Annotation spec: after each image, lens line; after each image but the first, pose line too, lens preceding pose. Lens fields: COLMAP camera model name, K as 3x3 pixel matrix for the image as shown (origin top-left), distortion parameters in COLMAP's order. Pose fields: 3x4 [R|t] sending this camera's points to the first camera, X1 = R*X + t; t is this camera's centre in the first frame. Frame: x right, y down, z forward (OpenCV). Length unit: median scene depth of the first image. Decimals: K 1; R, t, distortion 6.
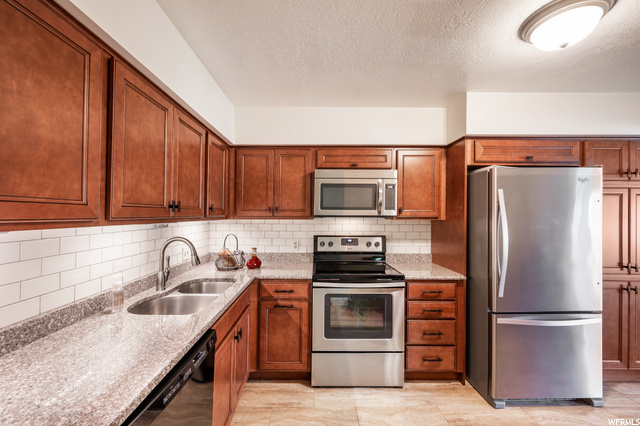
lens RADIAL K [[256.1, 0, 311.2], [0, 256.1, 211.6], [0, 0, 1]] dist [-0.001044, -0.000124]
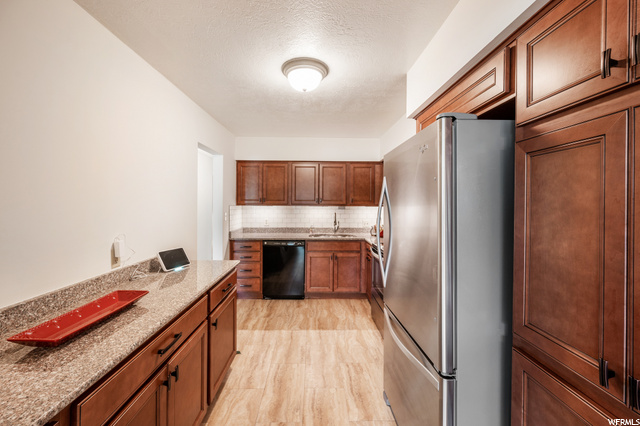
lens RADIAL K [[256.1, 0, 311.2], [0, 256.1, 211.6], [0, 0, 1]] dist [-0.001044, -0.000124]
pose [[-0.000284, 0.033332, -0.999444, 1.443752], [0.004055, 0.999436, 0.033331, 0.008769], [0.999992, -0.004044, -0.000419, 0.613348]]
